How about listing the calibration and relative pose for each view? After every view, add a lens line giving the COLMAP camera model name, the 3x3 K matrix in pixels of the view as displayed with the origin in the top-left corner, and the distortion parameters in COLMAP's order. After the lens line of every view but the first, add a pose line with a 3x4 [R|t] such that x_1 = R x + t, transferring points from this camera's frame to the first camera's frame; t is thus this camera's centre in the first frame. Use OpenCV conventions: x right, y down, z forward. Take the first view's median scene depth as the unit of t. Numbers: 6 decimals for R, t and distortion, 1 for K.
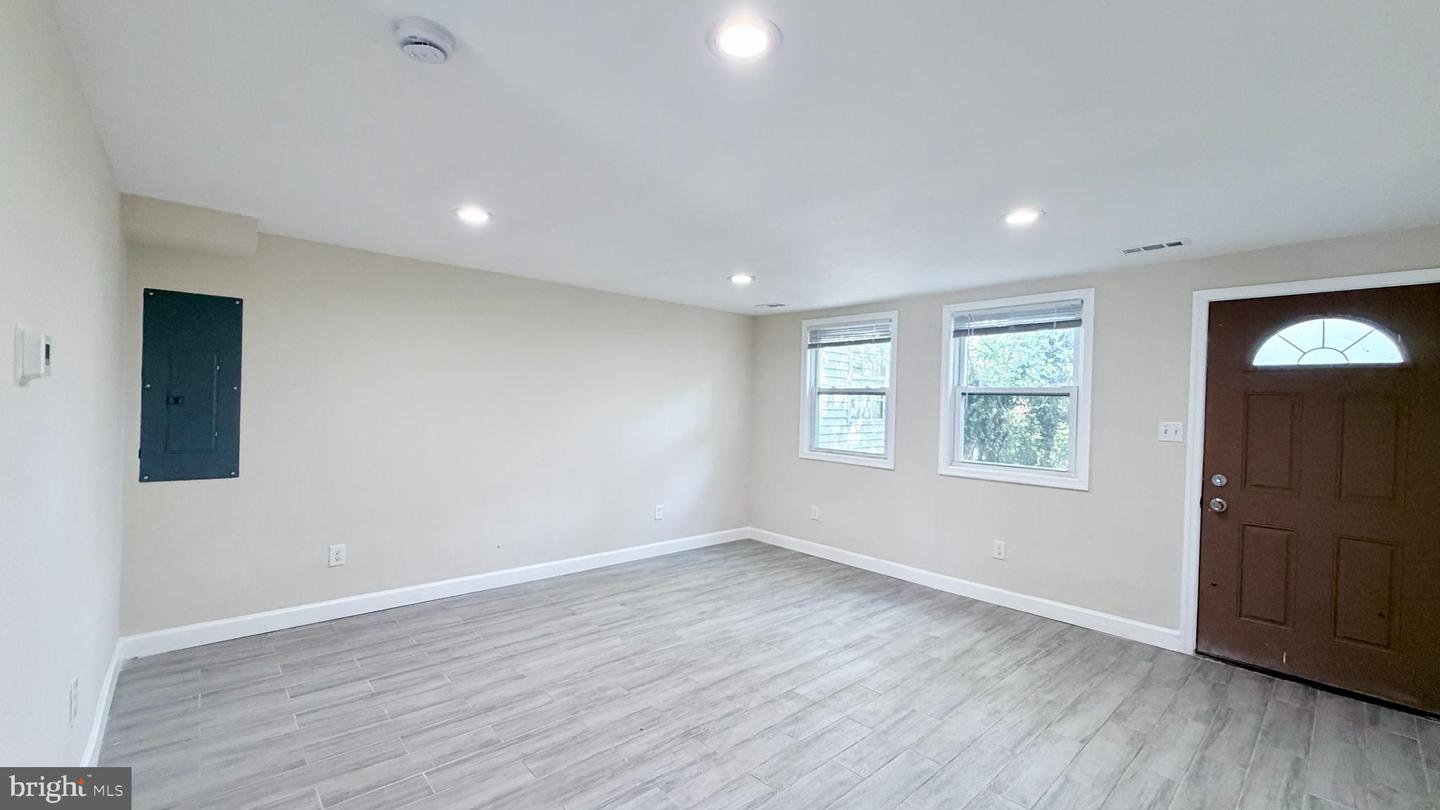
lens RADIAL K [[577.6, 0, 711.8], [0, 577.6, 410.8], [0, 0, 1]] dist [0.000404, 0.000224]
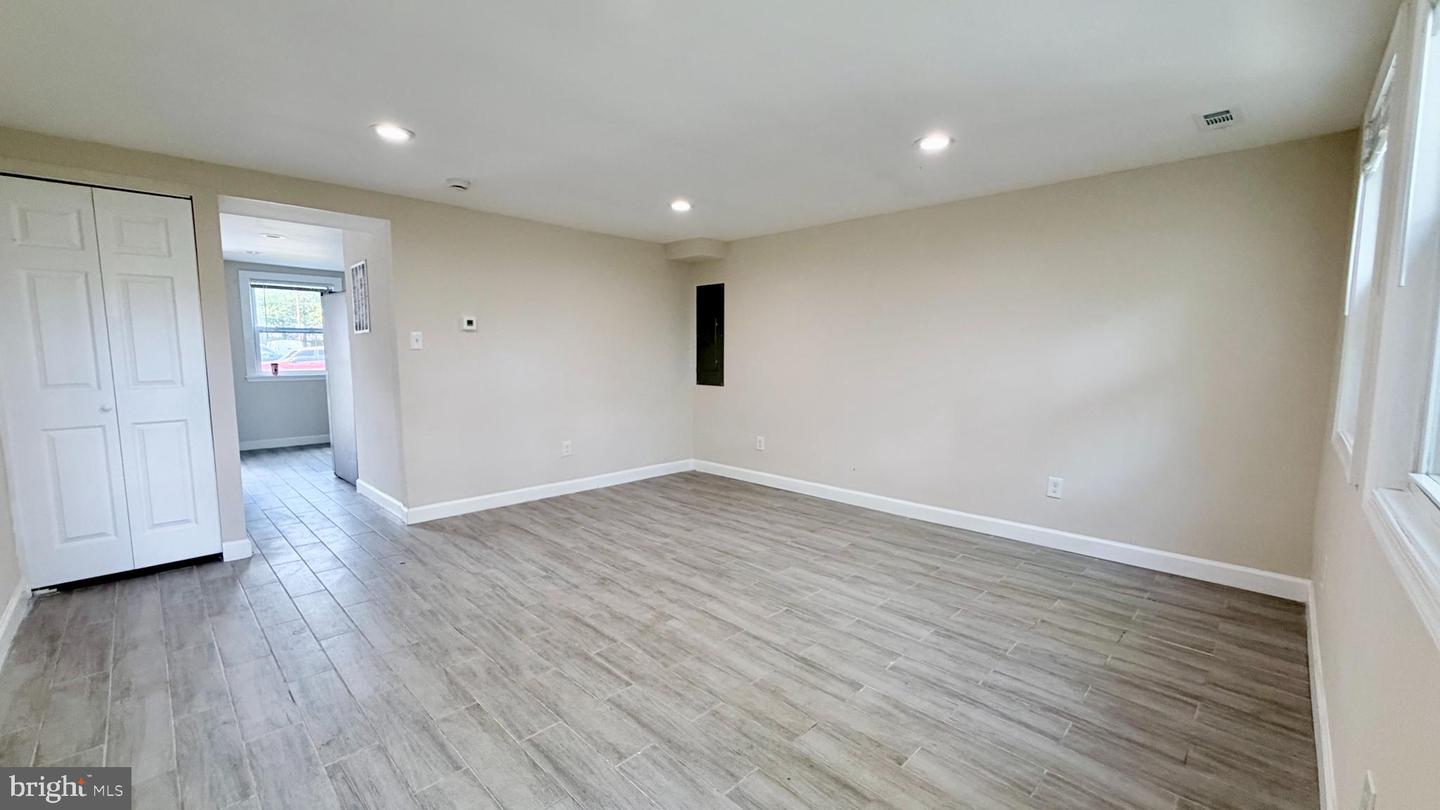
lens RADIAL K [[577.6, 0, 721.6], [0, 577.6, 404.8], [0, 0, 1]] dist [0.000404, 0.000224]
pose [[0.064875, 0.068944, -0.995509, 0.833300], [-0.015125, 0.997564, 0.068100, 0.045283], [0.997779, 0.010639, 0.065760, 0.776307]]
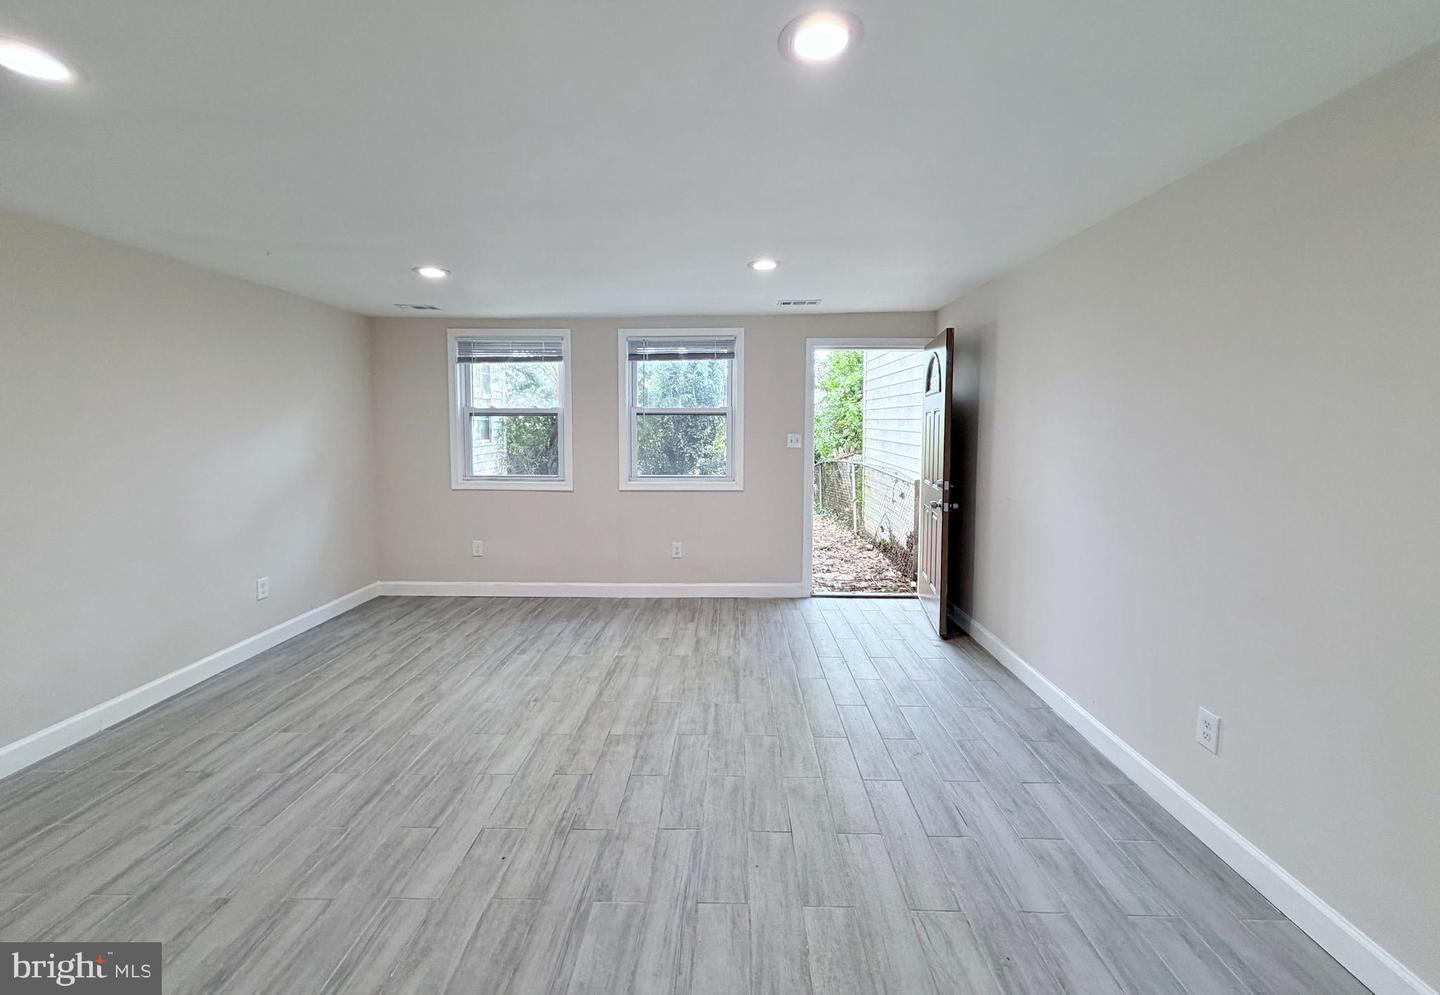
lens RADIAL K [[576.4, 0, 716.1], [0, 576.4, 459.0], [0, 0, 1]] dist [0.002521, 0.000332]
pose [[0.686520, -0.066947, 0.724023, -0.299998], [0.027730, 0.997439, 0.065935, -0.015085], [-0.726582, -0.025188, 0.686618, 0.185506]]
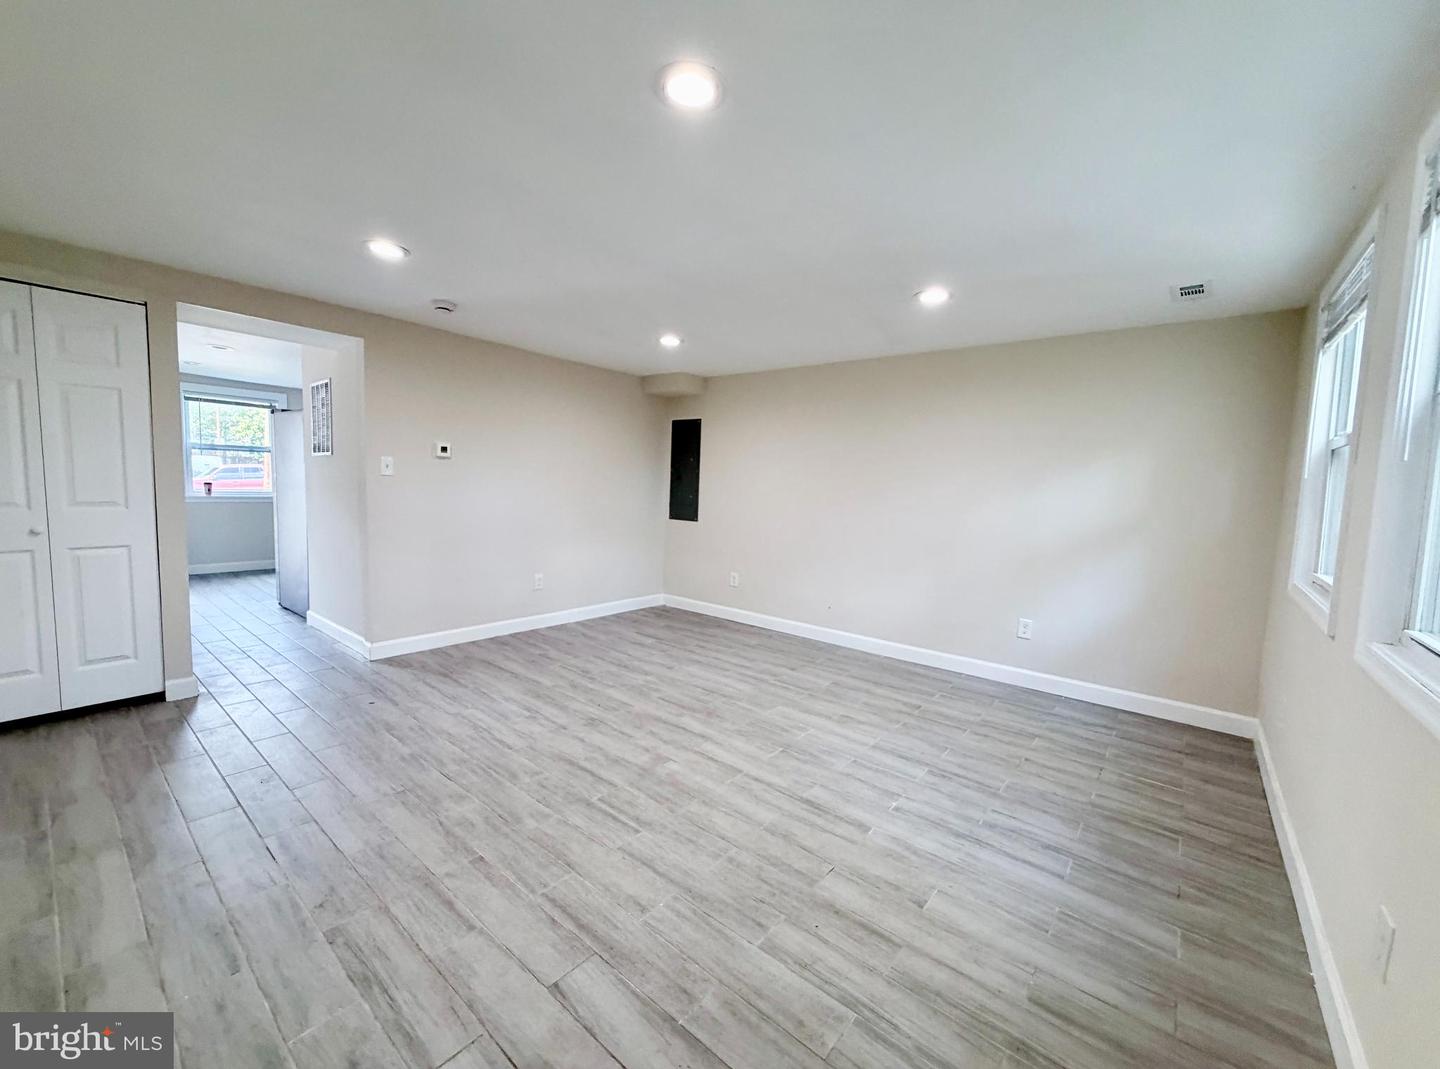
lens RADIAL K [[576.5, 0, 721.9], [0, 576.5, 528.8], [0, 0, 1]] dist [0.000004, 0.000335]
pose [[0.154815, 0.057879, -0.986247, 0.819976], [-0.046230, 0.997613, 0.051290, 0.038252], [0.986861, 0.037653, 0.157121, 0.704044]]
